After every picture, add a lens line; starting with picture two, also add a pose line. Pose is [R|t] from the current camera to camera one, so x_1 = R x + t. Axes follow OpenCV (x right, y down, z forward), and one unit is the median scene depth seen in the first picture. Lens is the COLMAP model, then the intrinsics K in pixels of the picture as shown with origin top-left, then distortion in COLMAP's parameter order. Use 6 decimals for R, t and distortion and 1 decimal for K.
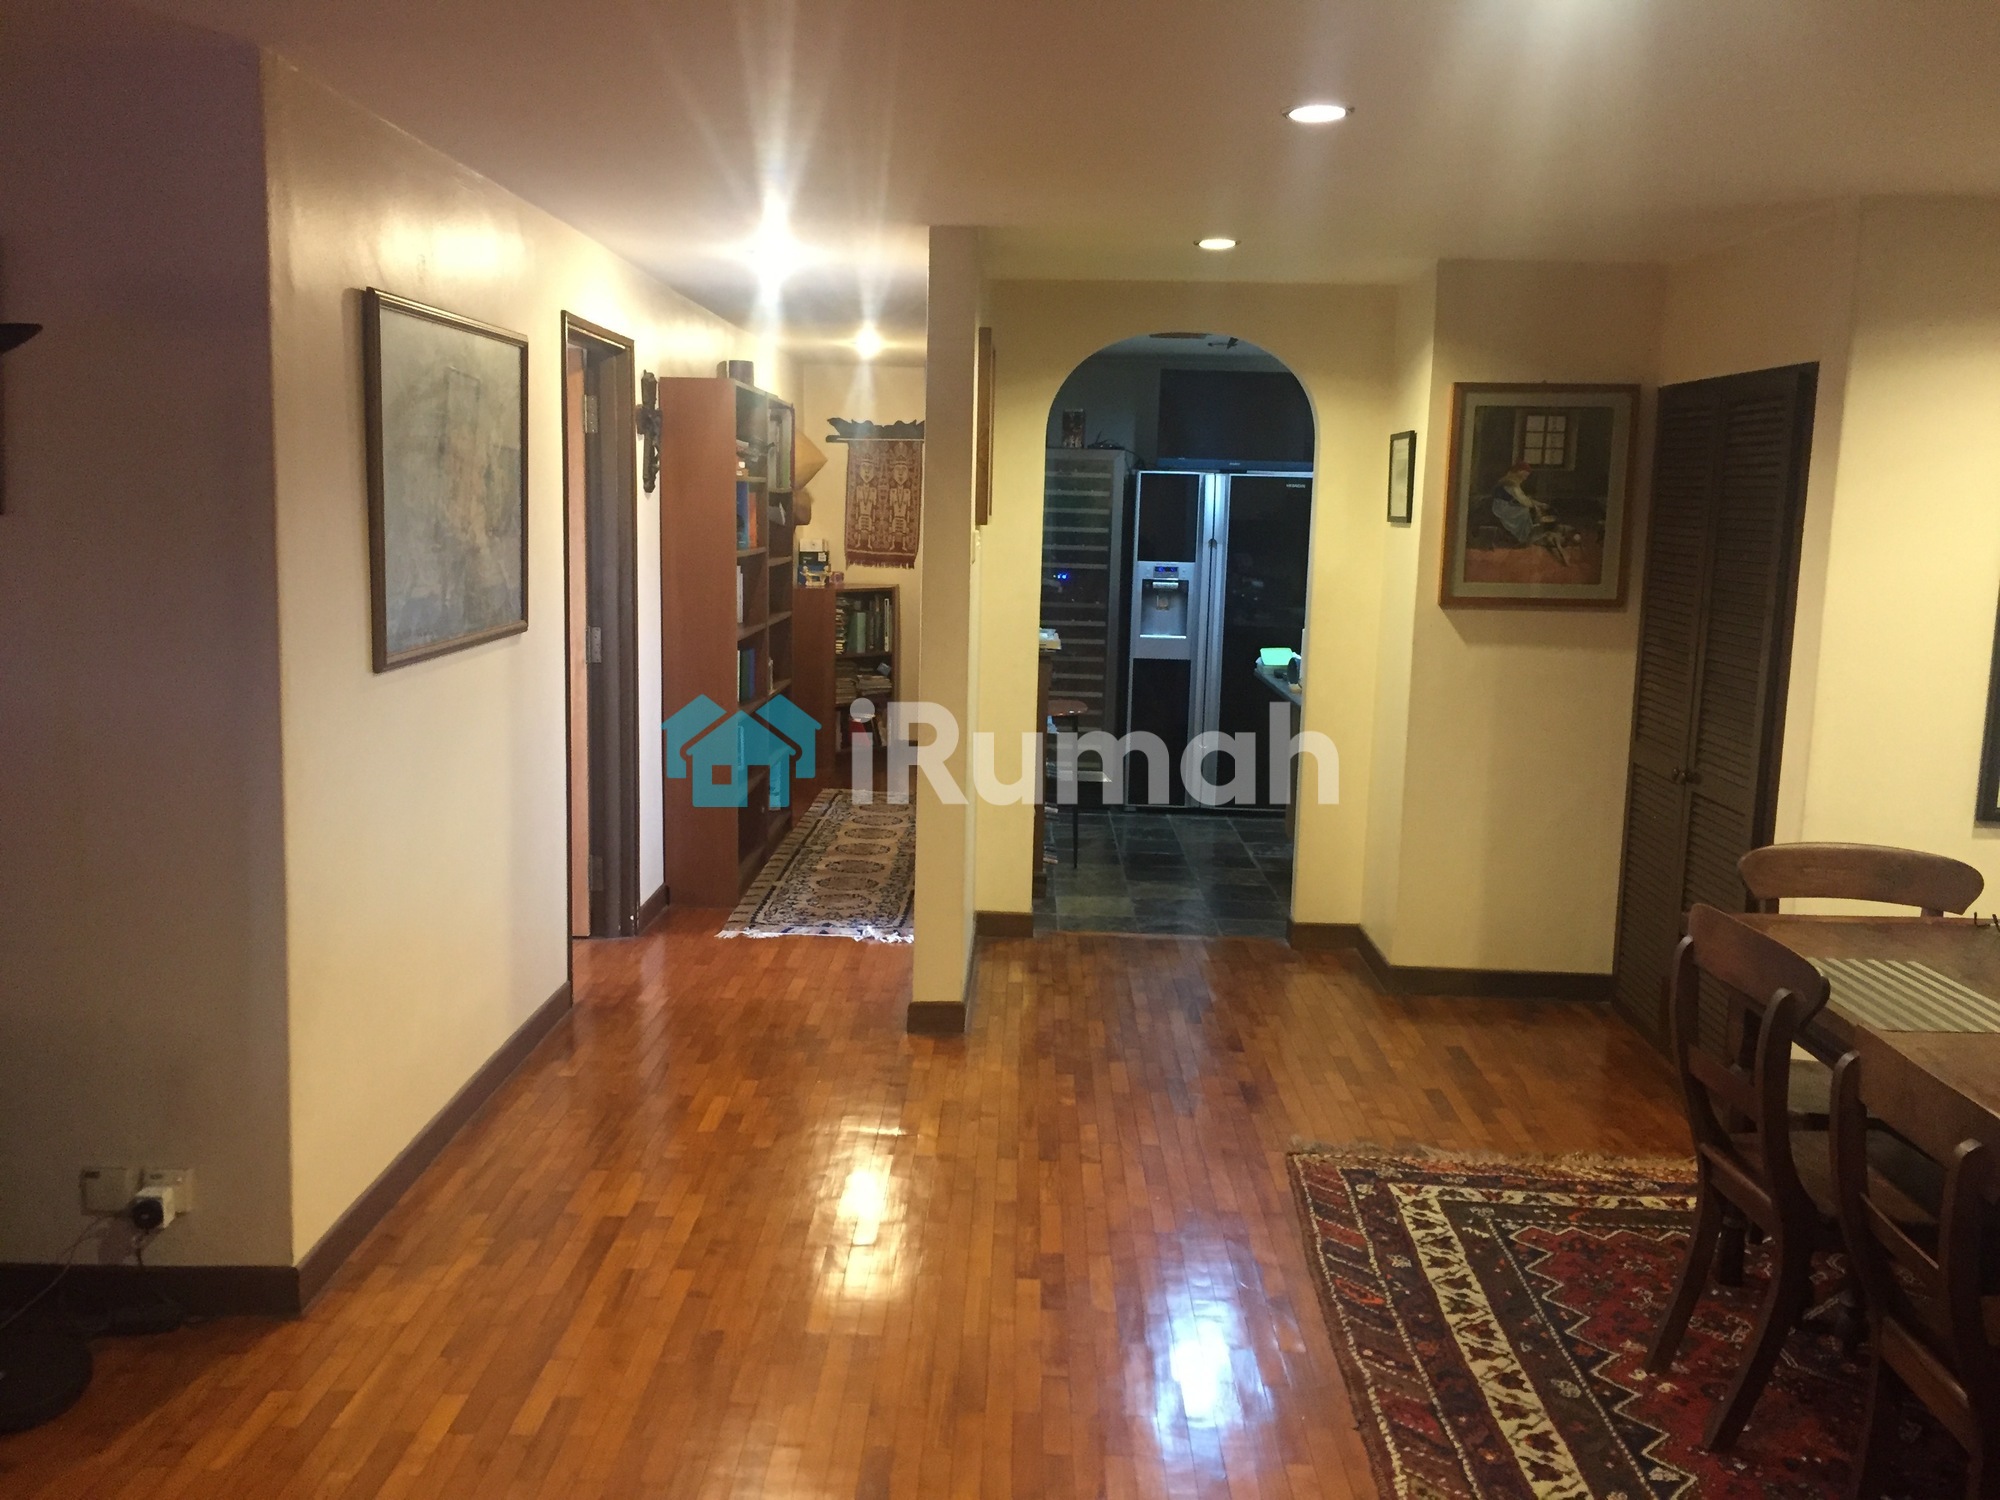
lens RADIAL K [[1713.6, 0, 1002.7], [0, 1713.6, 737.5], [0, 0, 1]] dist [0.090939, -0.109374]
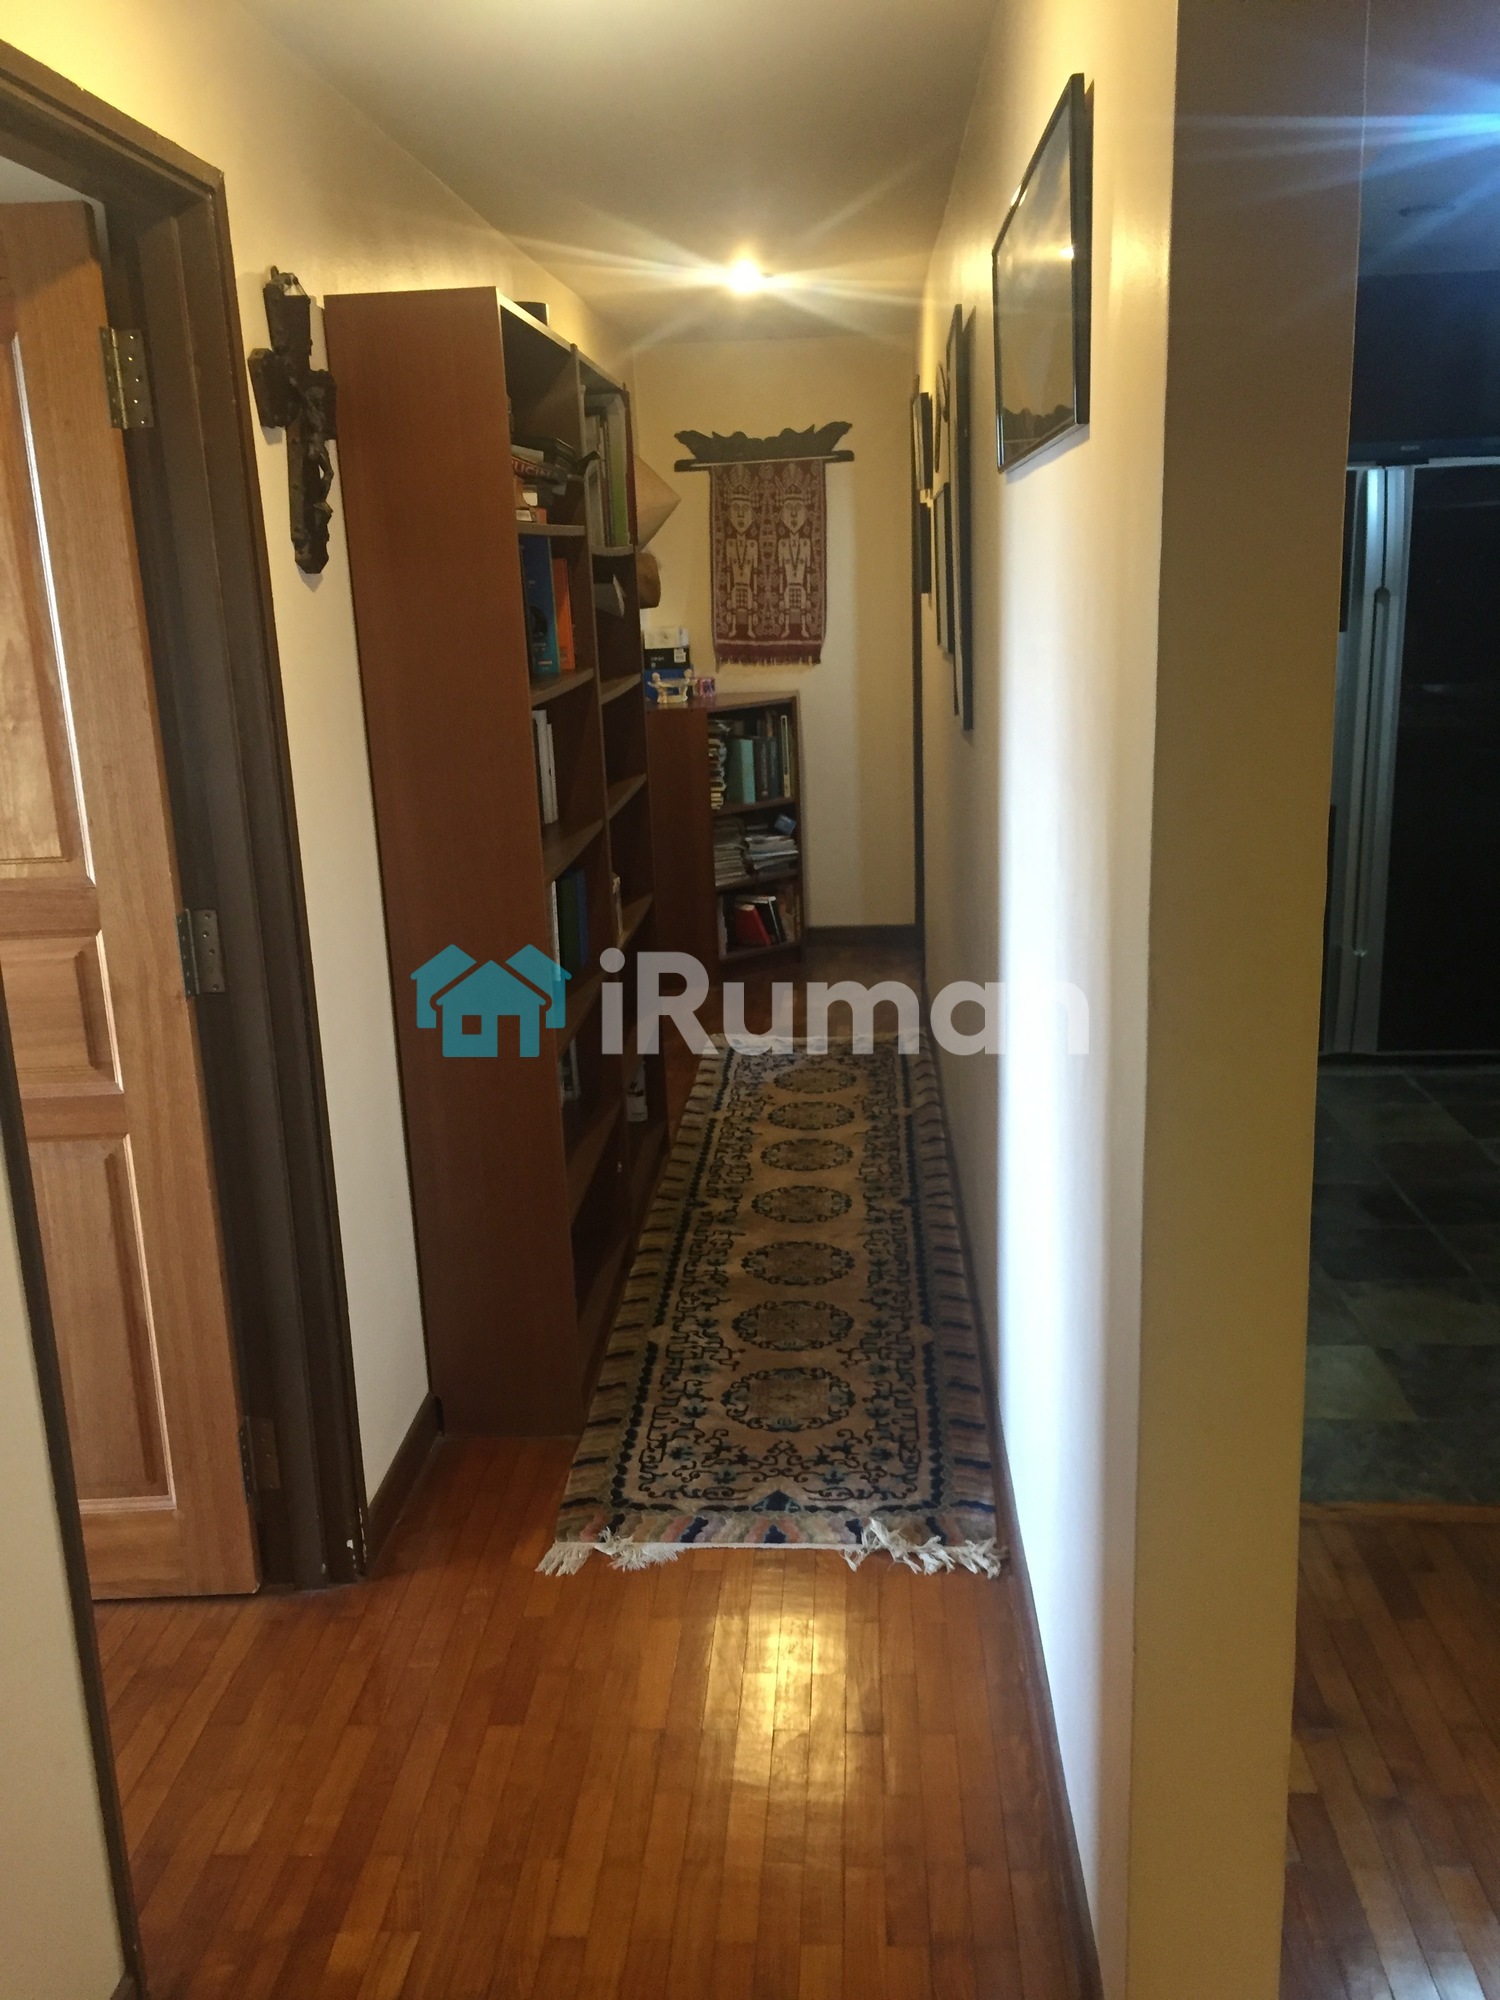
lens RADIAL K [[1713.6, 0, 745.9], [0, 1713.6, 990.5], [0, 0, 1]] dist [0.090939, -0.109374]
pose [[0.996877, -0.049716, -0.061355, -0.080528], [0.056139, 0.992582, 0.107836, -0.082999], [0.055538, -0.110944, 0.992274, 0.591781]]
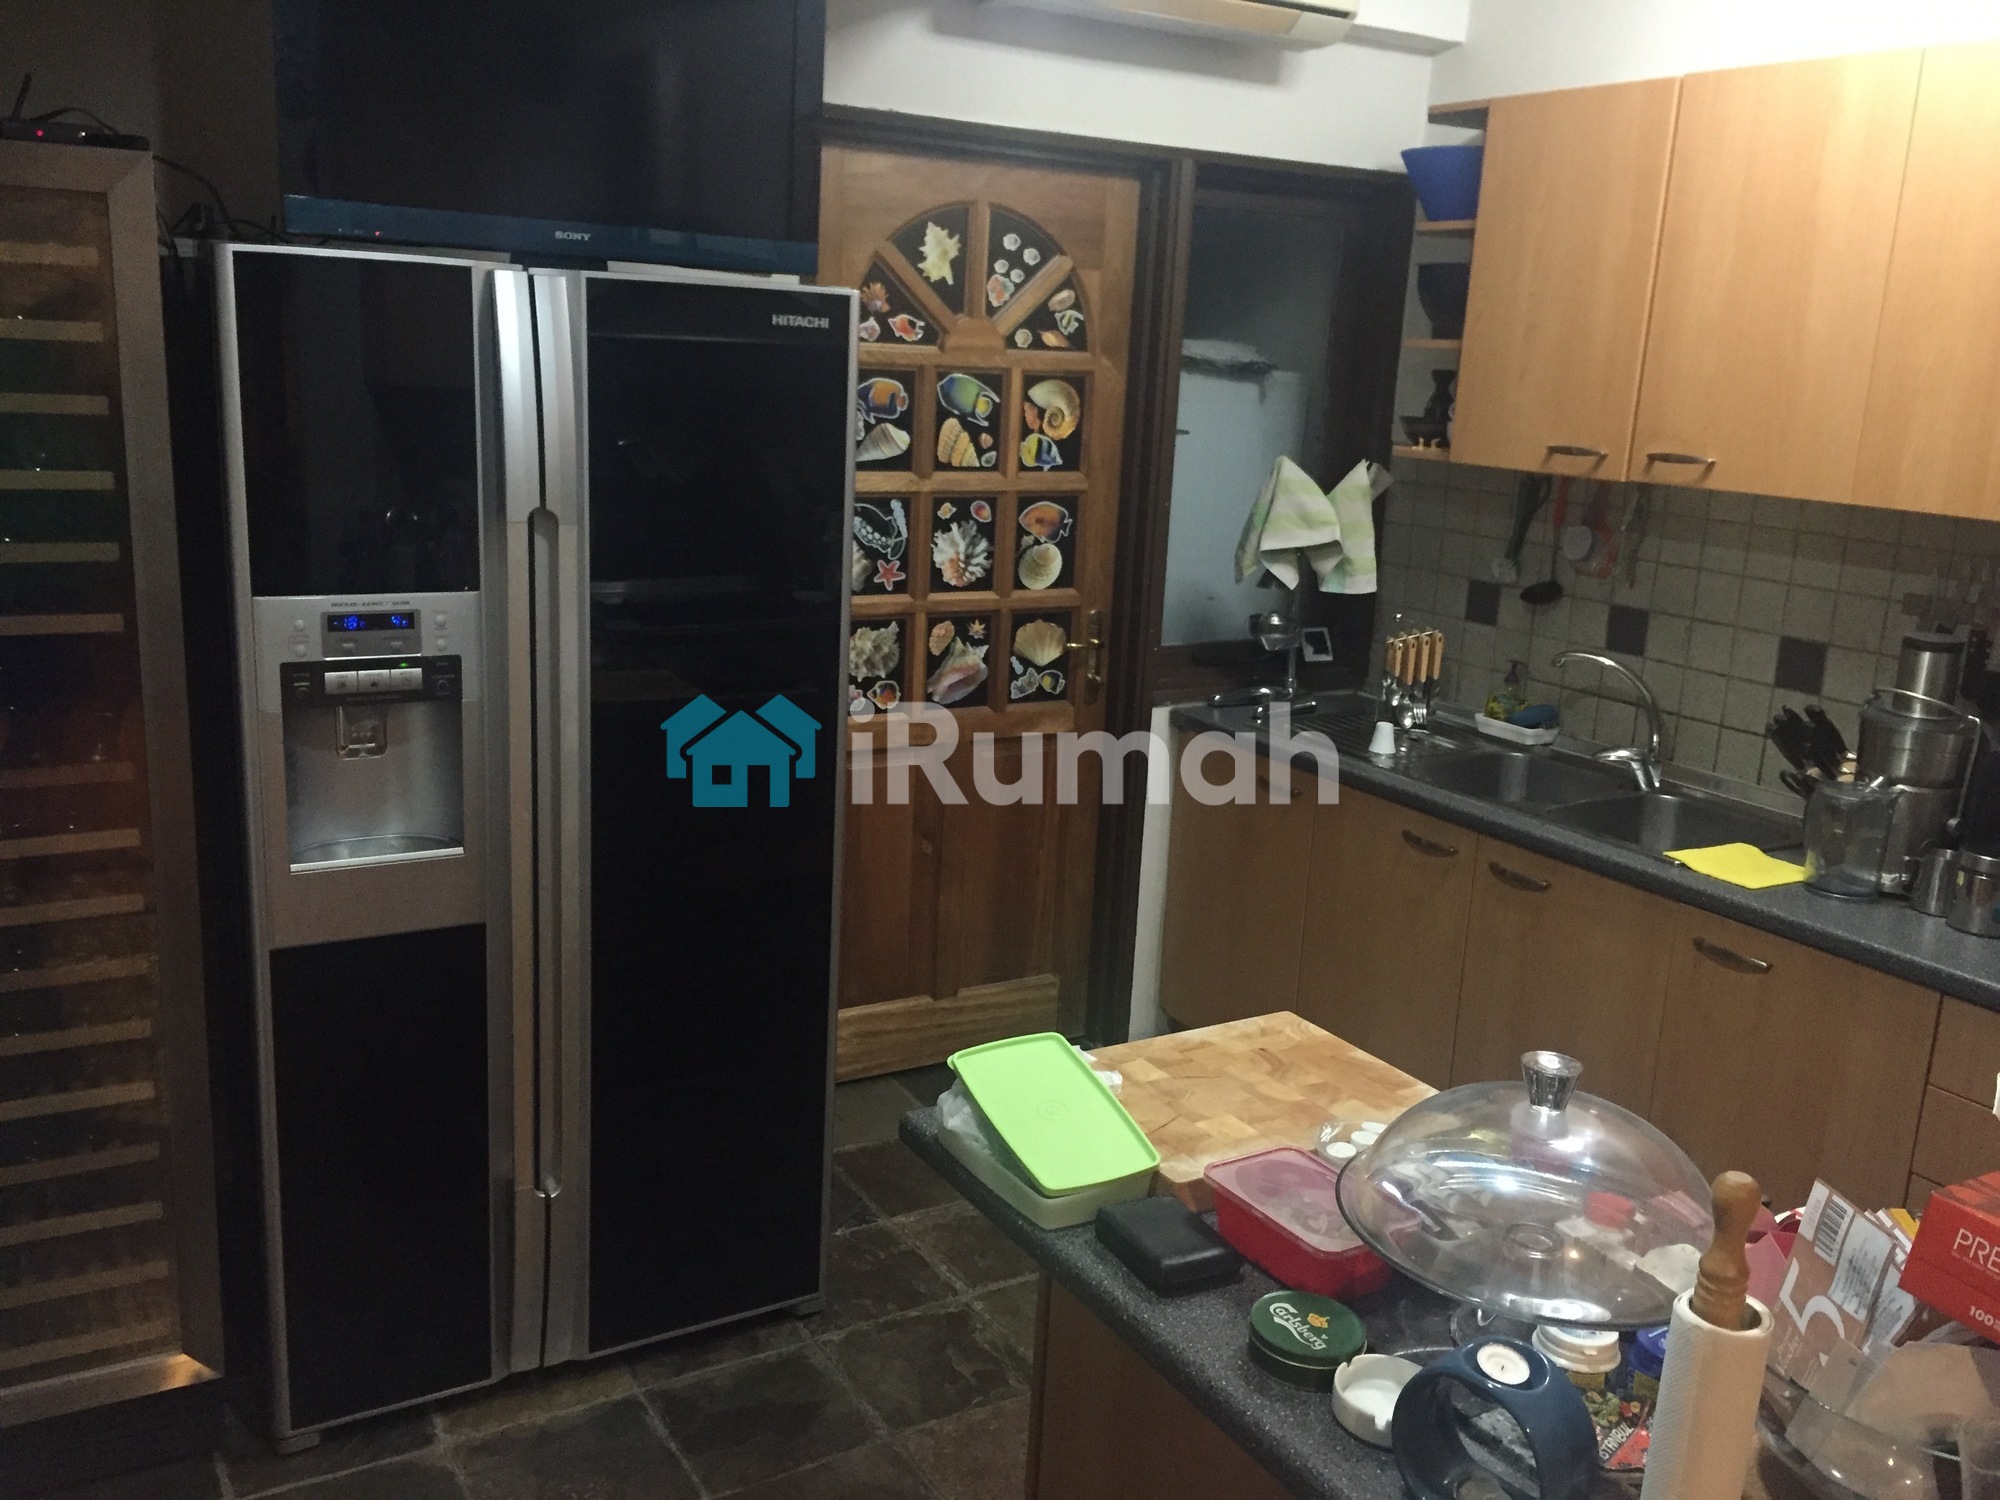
lens RADIAL K [[1713.6, 0, 989.7], [0, 1713.6, 752.4], [0, 0, 1]] dist [0.090939, -0.109374]
pose [[0.854335, -0.107040, 0.508581, 0.054055], [0.050797, 0.991074, 0.123258, -0.153544], [-0.517235, -0.079470, 0.852146, 1.033569]]
